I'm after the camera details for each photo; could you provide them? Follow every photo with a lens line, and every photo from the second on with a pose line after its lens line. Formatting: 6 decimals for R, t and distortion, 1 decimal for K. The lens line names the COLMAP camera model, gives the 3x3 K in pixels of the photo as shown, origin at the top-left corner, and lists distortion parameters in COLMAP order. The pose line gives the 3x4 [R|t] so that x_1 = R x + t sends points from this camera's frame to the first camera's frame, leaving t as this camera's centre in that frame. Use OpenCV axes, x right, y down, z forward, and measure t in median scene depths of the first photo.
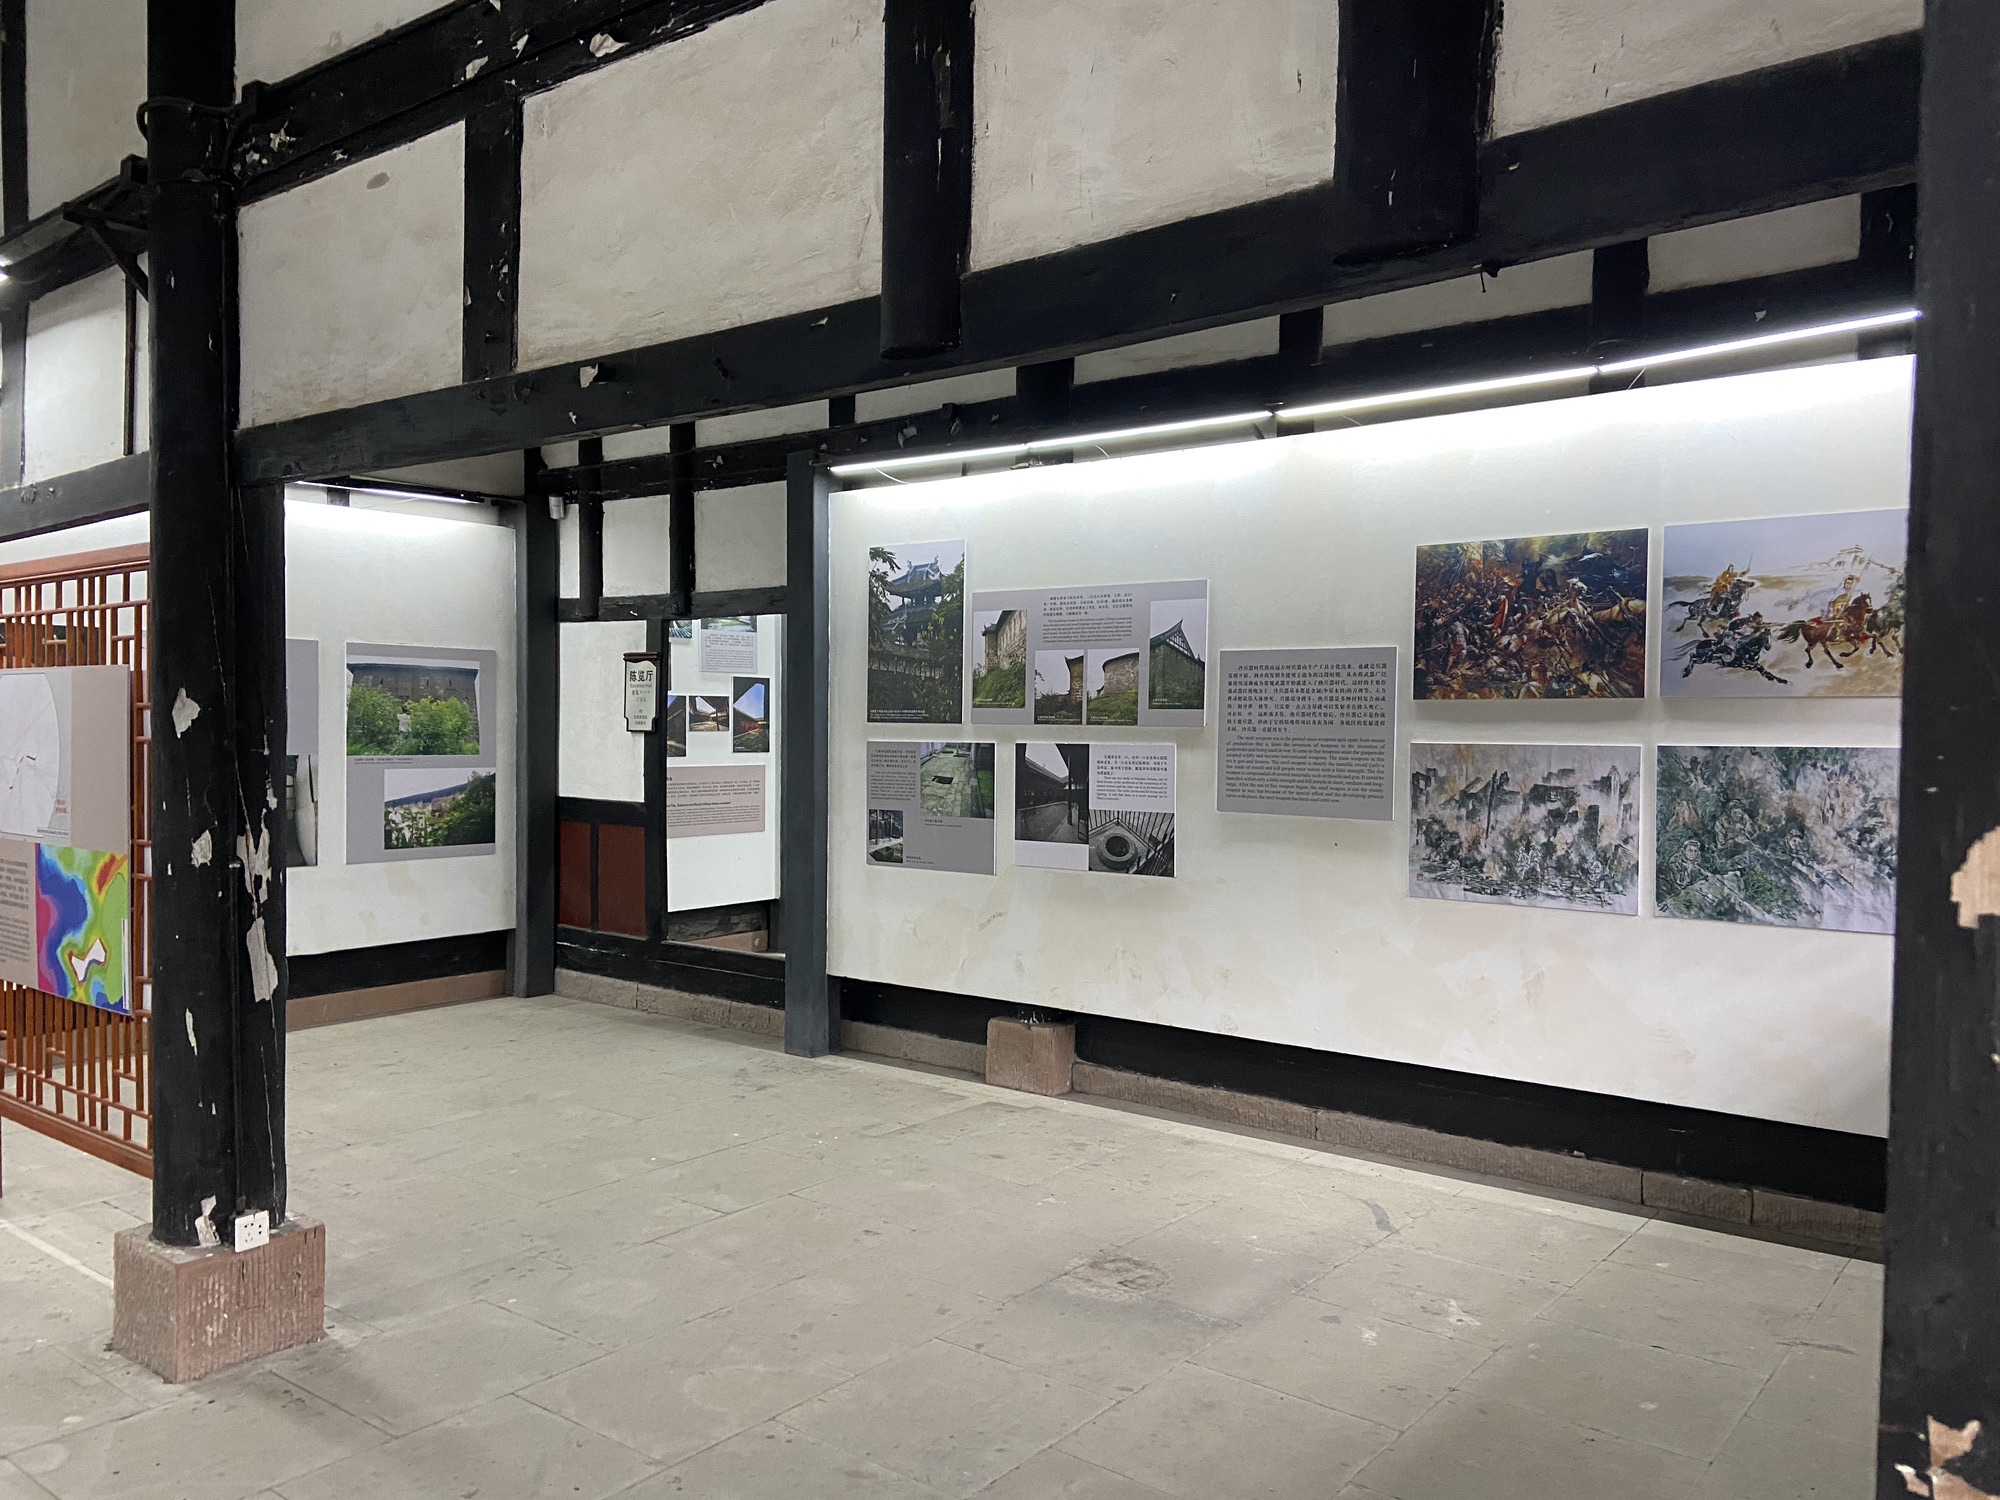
lens RADIAL K [[1555.6, 0, 1000.4], [0, 1555.6, 750.5], [0, 0, 1]] dist [0.002052, -0.008398]
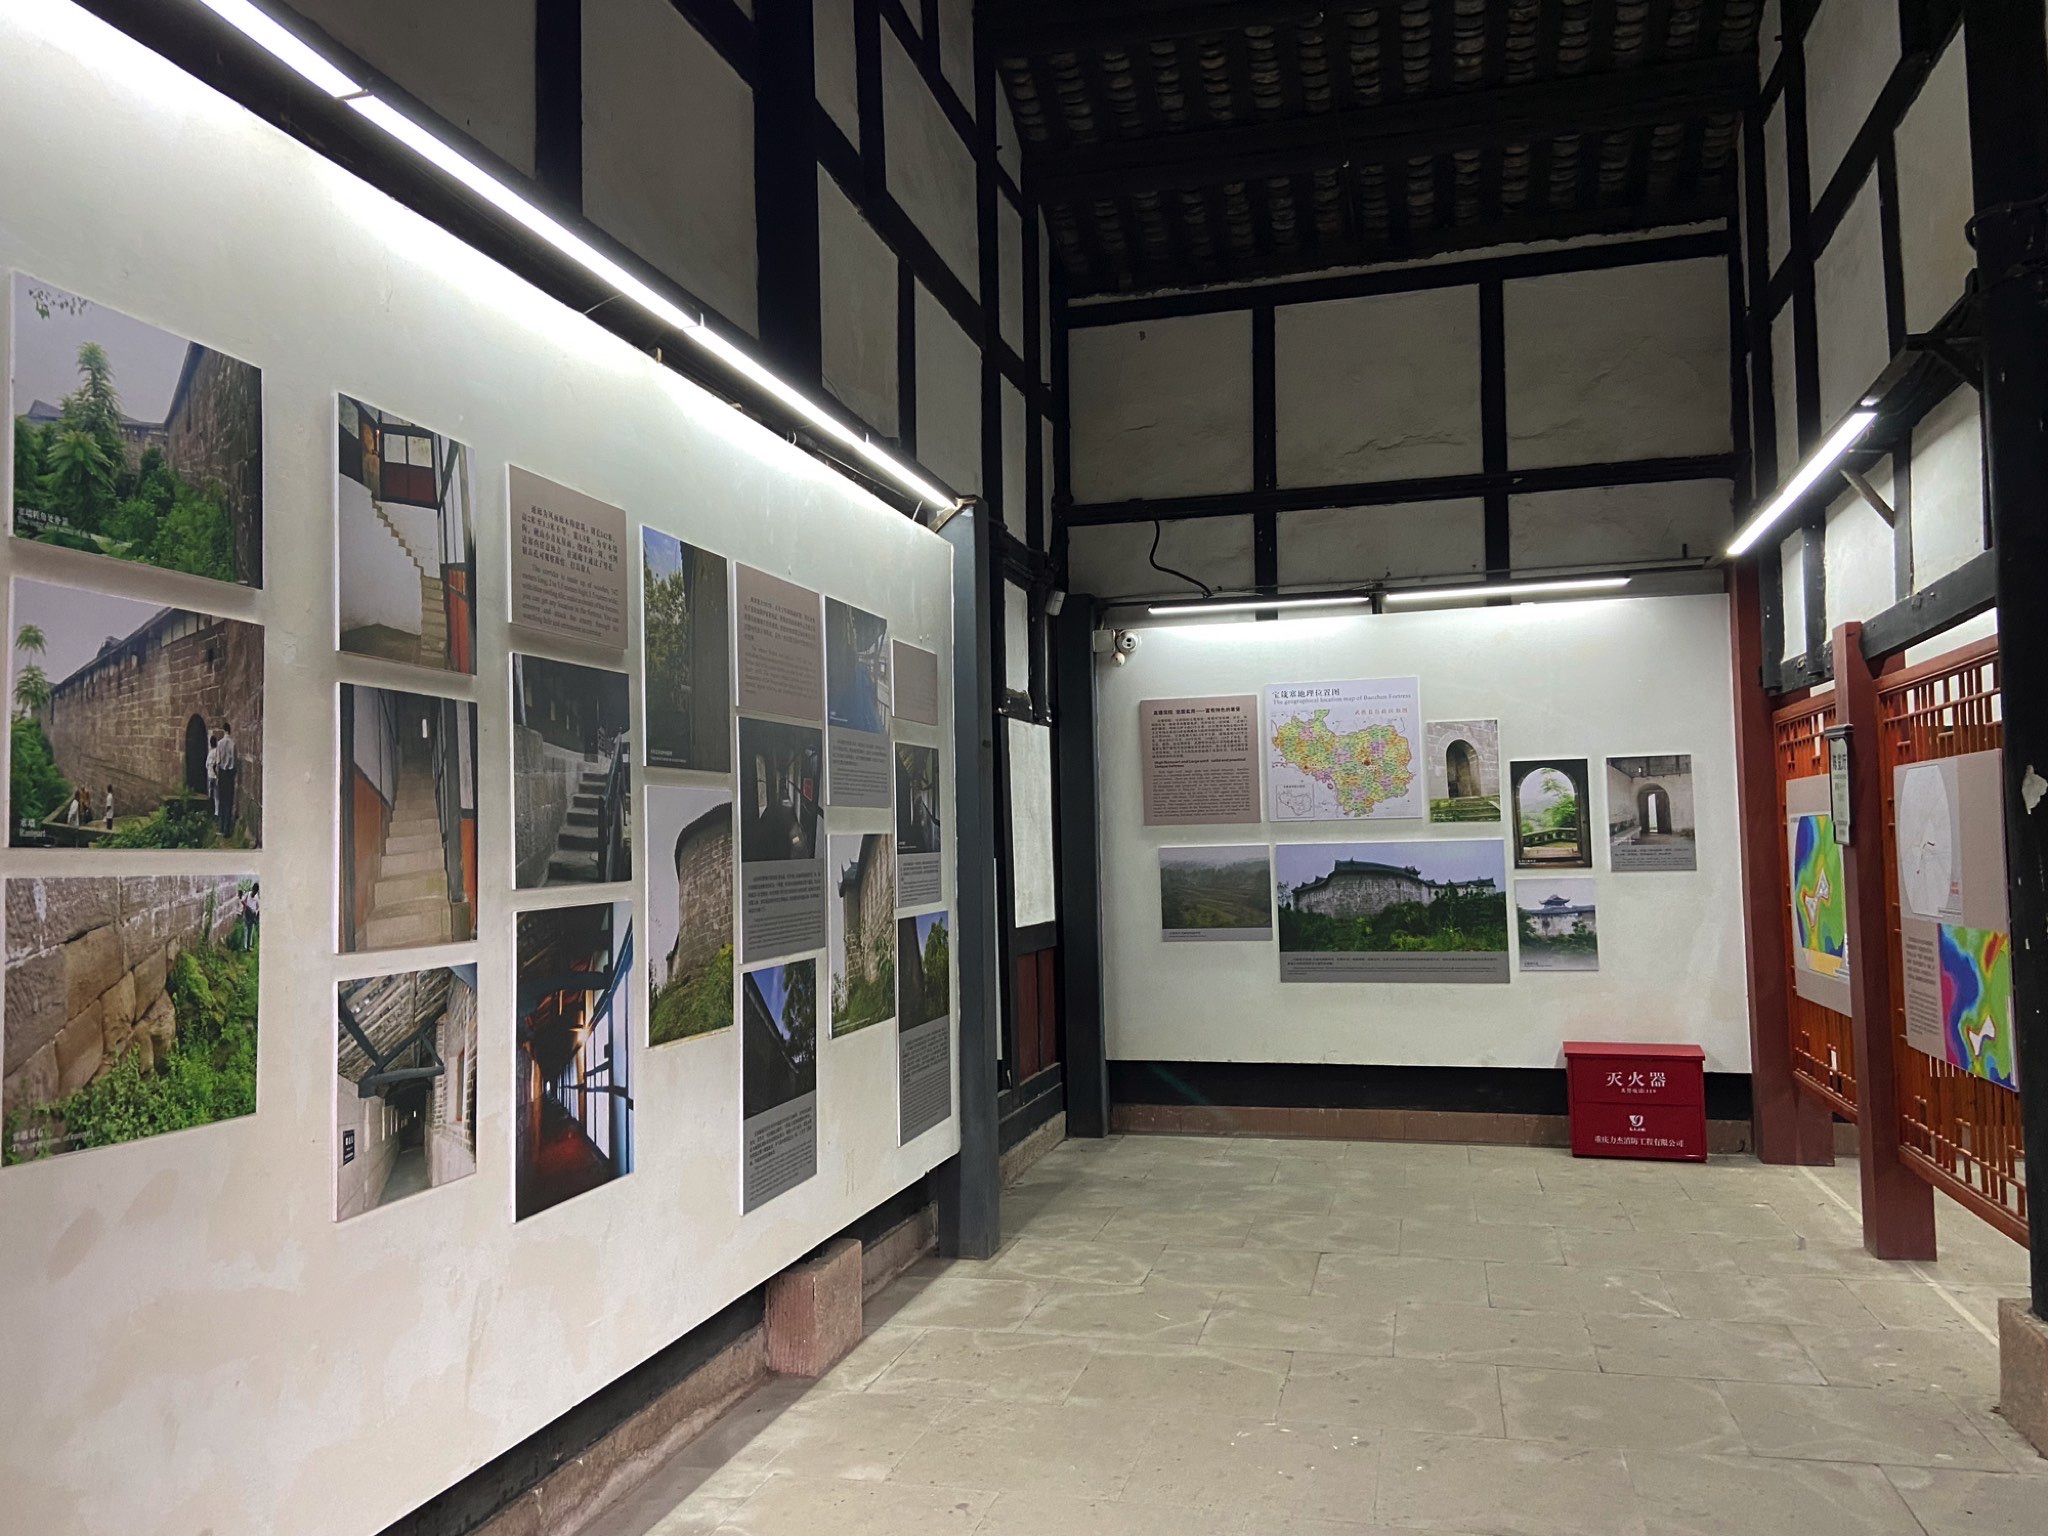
lens RADIAL K [[1592.9, 0, 1025.2], [0, 1592.9, 769.2], [0, 0, 1]] dist [0.002052, -0.008398]
pose [[0.401681, -0.058684, -0.913897, 0.142794], [-0.003408, 0.997842, -0.065572, 0.028868], [0.915773, 0.029453, 0.400614, -0.021266]]
